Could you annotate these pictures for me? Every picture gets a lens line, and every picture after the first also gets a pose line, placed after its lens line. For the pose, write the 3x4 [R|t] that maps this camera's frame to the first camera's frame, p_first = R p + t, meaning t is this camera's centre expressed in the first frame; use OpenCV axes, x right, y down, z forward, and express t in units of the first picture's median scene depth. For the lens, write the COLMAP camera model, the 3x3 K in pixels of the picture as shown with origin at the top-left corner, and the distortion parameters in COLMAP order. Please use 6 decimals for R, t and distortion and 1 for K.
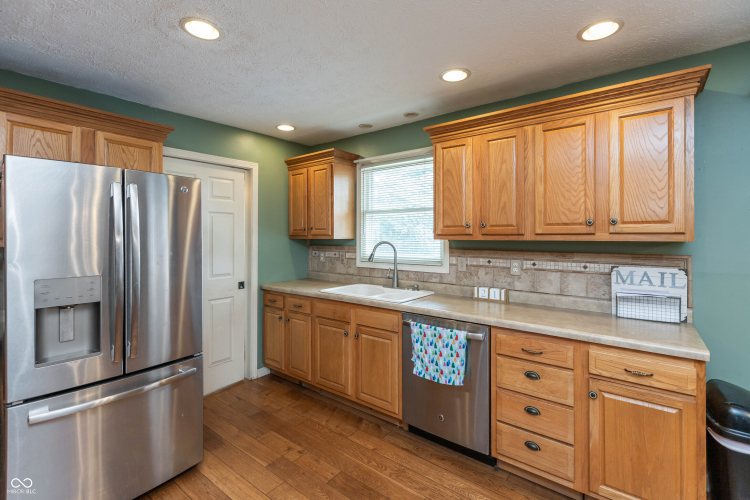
lens RADIAL K [[341.4, 0, 376.2], [0, 341.4, 234.3], [0, 0, 1]] dist [-0.000048, -0.000108]
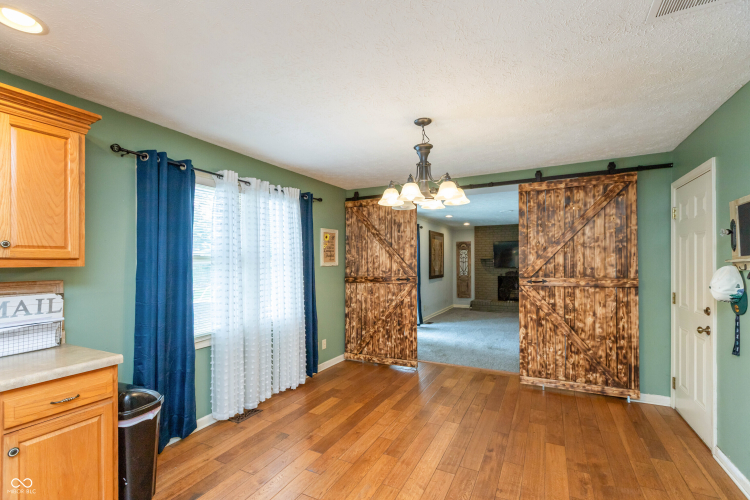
lens RADIAL K [[346.2, 0, 371.2], [0, 346.2, 259.7], [0, 0, 1]] dist [0.000875, 0.000032]
pose [[-0.190910, 0.004243, 0.981598, -0.259081], [-0.000079, 0.999991, -0.004338, 0.002990], [-0.981607, -0.000905, -0.190908, 0.215953]]
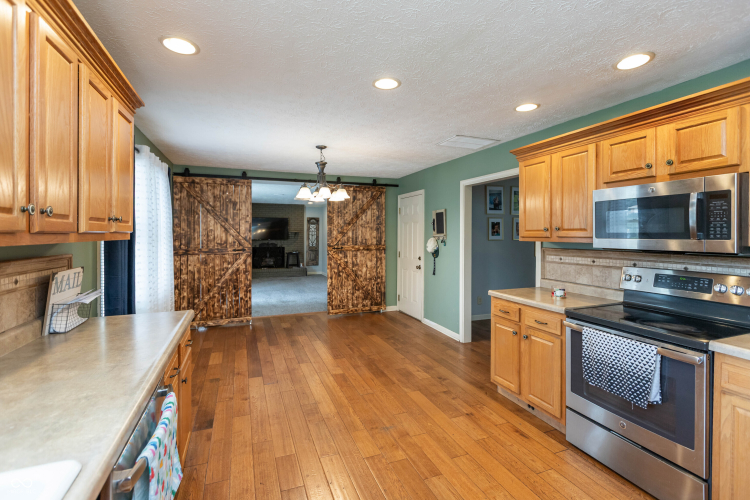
lens RADIAL K [[341.4, 0, 376.2], [0, 341.4, 234.3], [0, 0, 1]] dist [-0.000048, -0.000108]
pose [[-0.864883, -0.003153, 0.501964, -0.312920], [-0.004973, 0.999985, -0.002287, 0.001393], [-0.501949, -0.004474, -0.864886, 1.164067]]
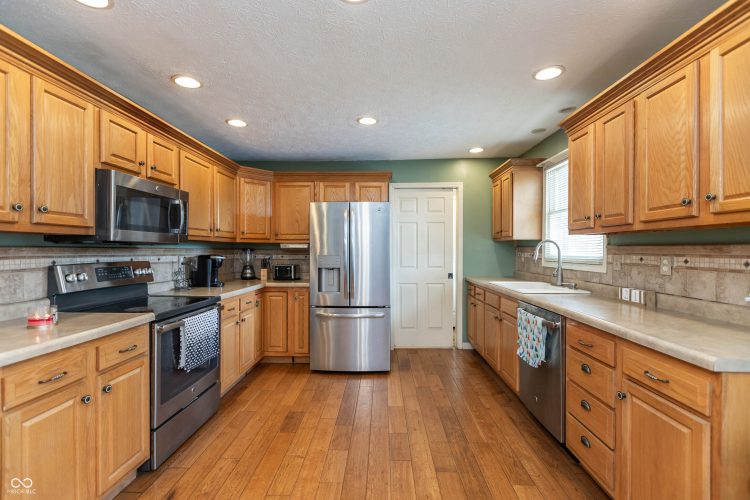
lens RADIAL K [[338.2, 0, 373.5], [0, 338.2, 251.5], [0, 0, 1]] dist [0.000448, -0.000039]
pose [[0.592066, 0.004378, -0.805878, 0.684088], [0.003481, 0.999962, 0.007990, 0.058265], [0.805882, -0.007536, 0.592028, -0.033245]]
